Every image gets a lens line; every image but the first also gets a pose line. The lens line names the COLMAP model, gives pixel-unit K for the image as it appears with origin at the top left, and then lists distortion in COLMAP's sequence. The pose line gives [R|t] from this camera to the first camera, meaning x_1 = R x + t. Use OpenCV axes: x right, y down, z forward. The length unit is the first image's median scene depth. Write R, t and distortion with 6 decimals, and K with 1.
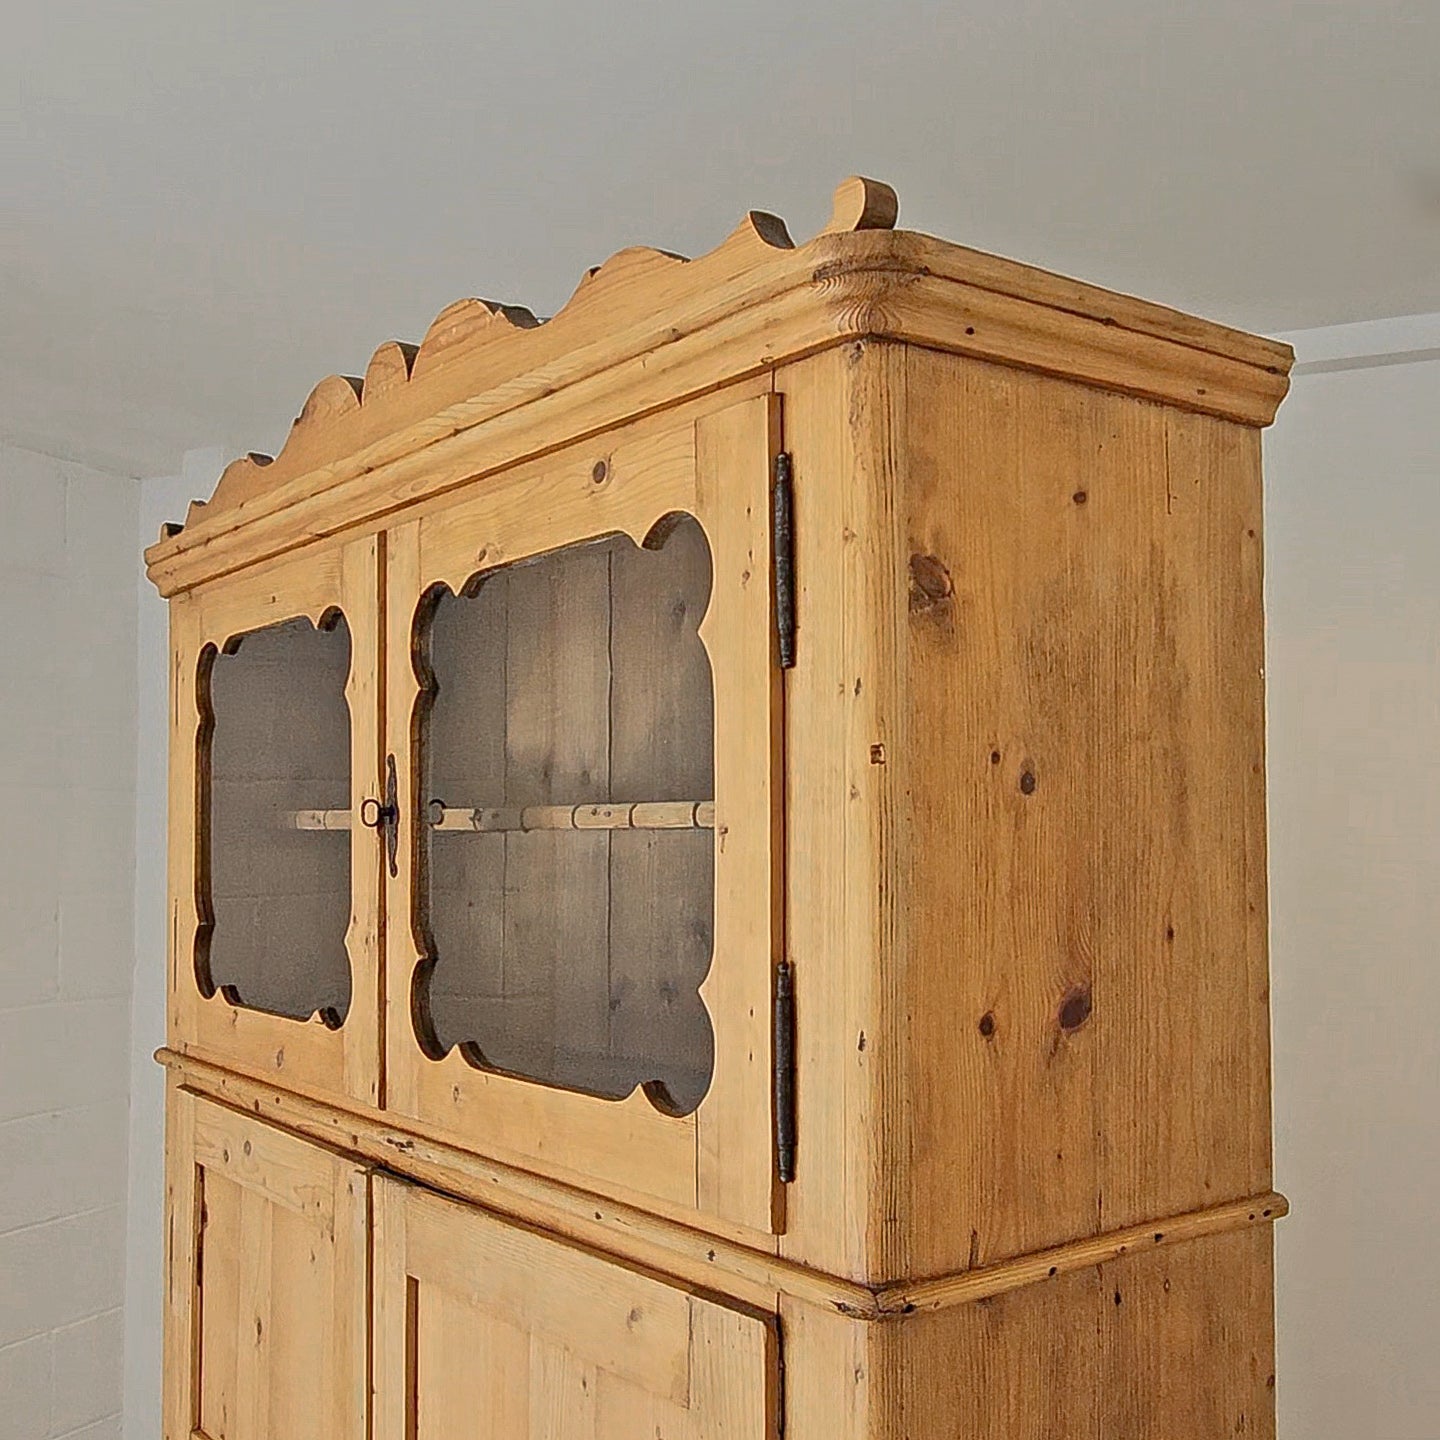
lens RADIAL K [[1667.9, 0, 774.3], [0, 1667.9, 767.6], [0, 0, 1]] dist [-0.012688, 0.000000]
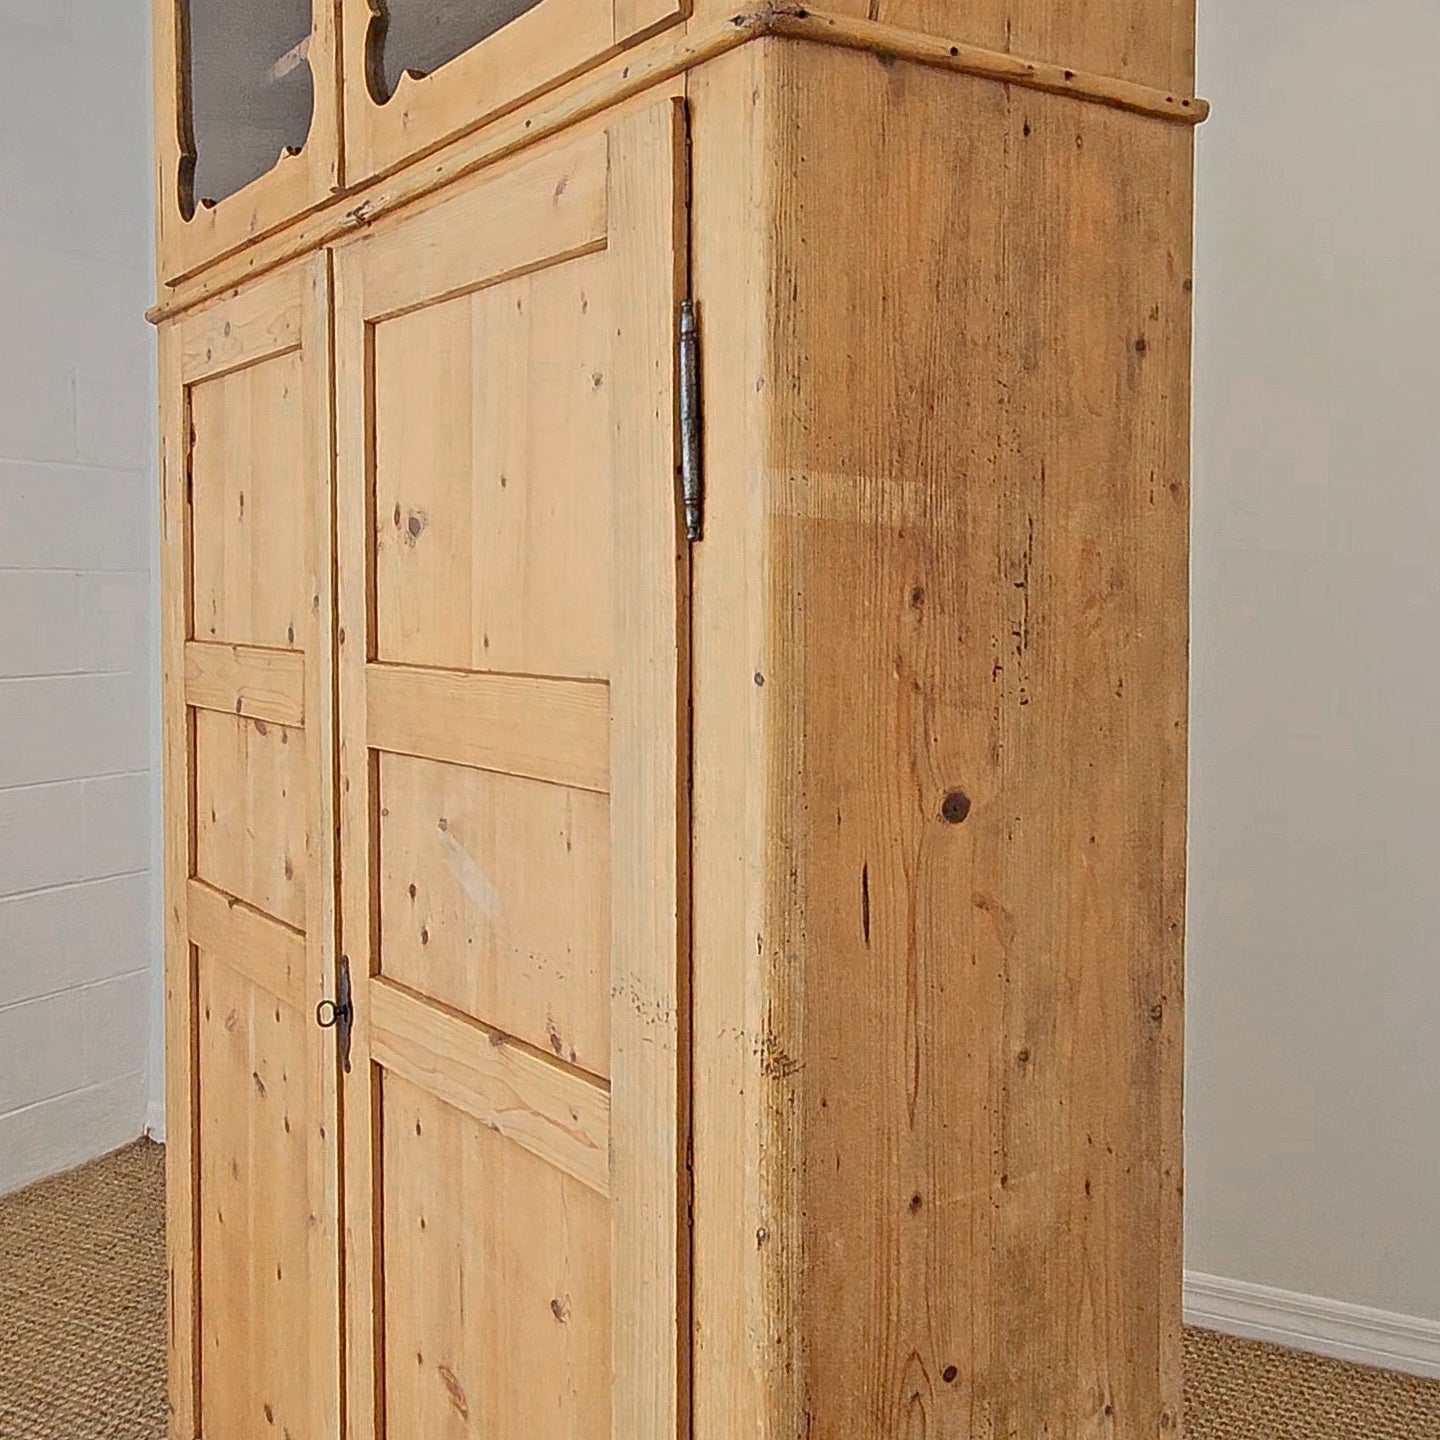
lens RADIAL K [[1667.9, 0, 739.8], [0, 1667.9, 647.1], [0, 0, 1]] dist [-0.012688, 0.000000]
pose [[0.998928, 0.002125, -0.046238, 0.075980], [0.001499, 0.996936, 0.078202, 0.532267], [0.046263, -0.078188, 0.995865, -0.044193]]
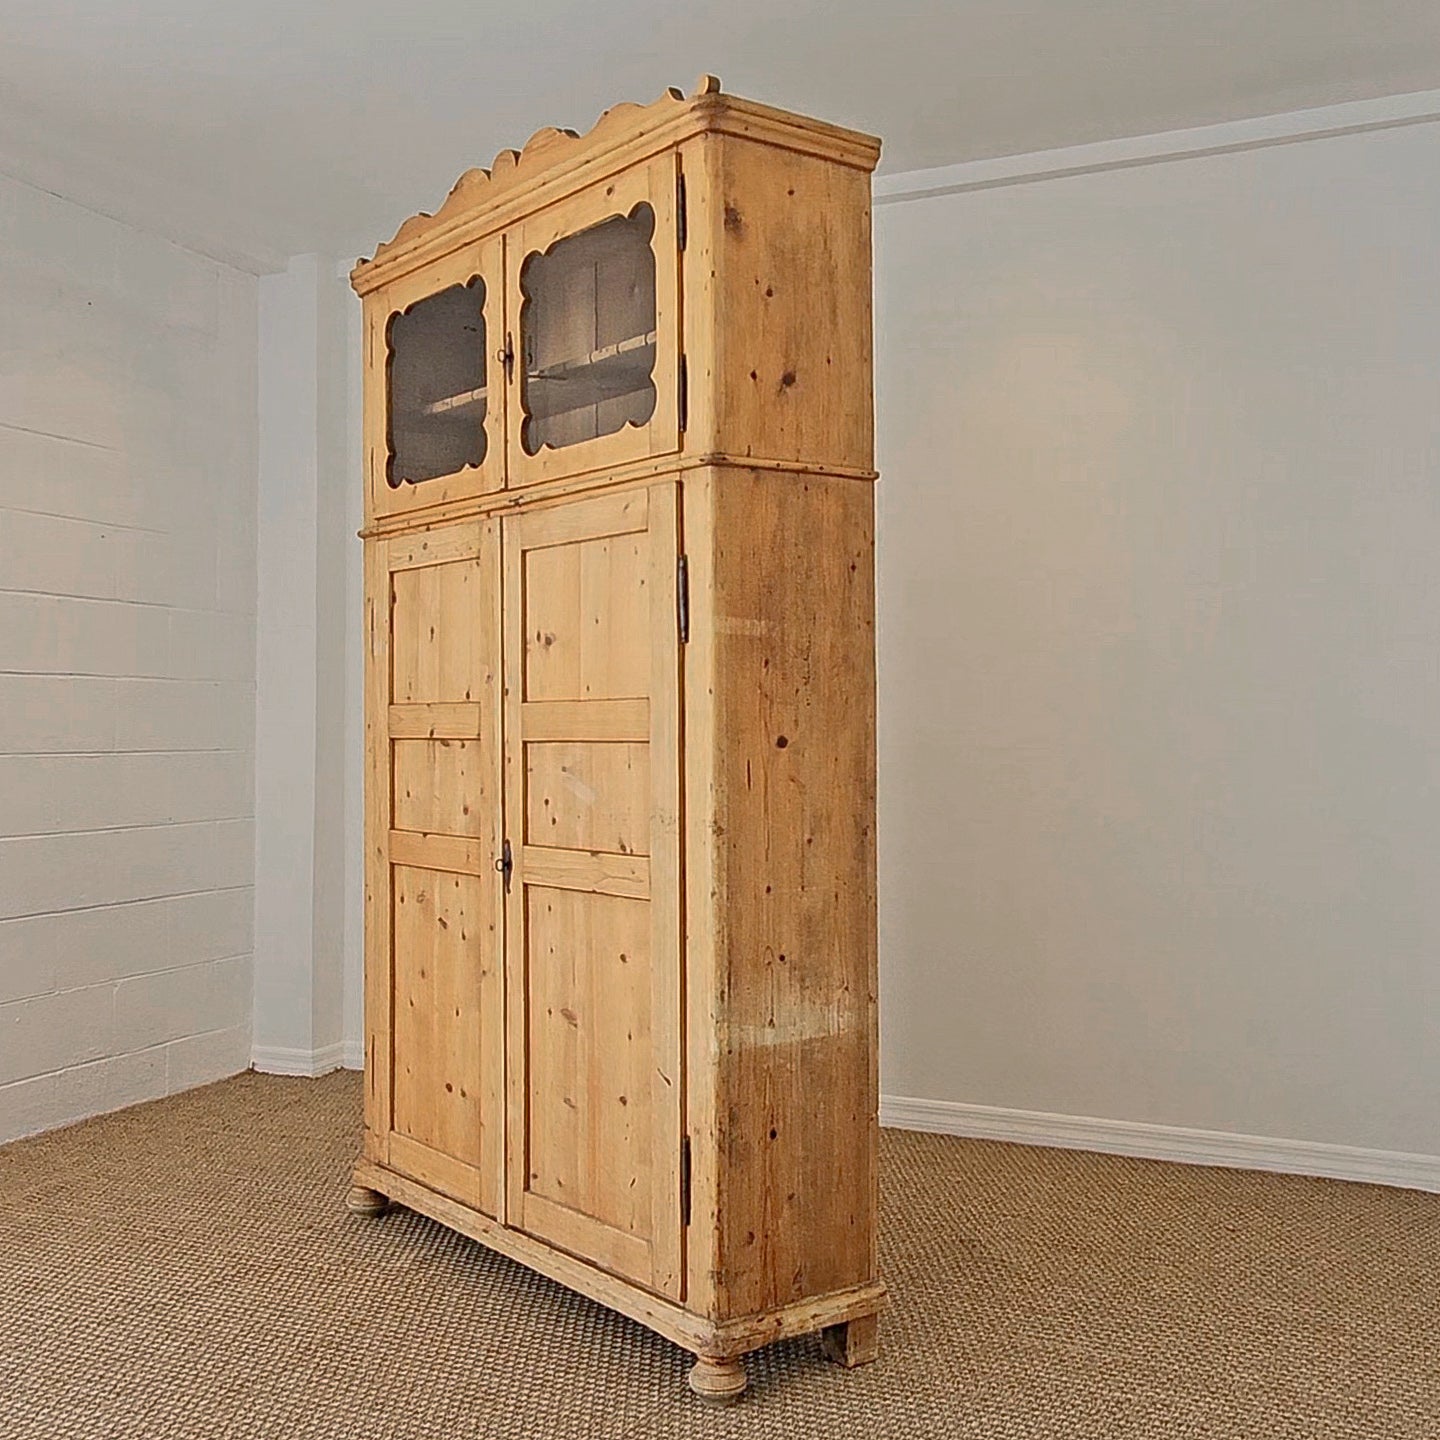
lens RADIAL K [[1667.9, 0, 635.7], [0, 1667.9, 693.2], [0, 0, 1]] dist [-0.012688, 0.000000]
pose [[0.999652, -0.005054, -0.025897, -0.002220], [0.005605, 0.999758, 0.021254, 0.568908], [0.025784, -0.021392, 0.999439, -1.660343]]
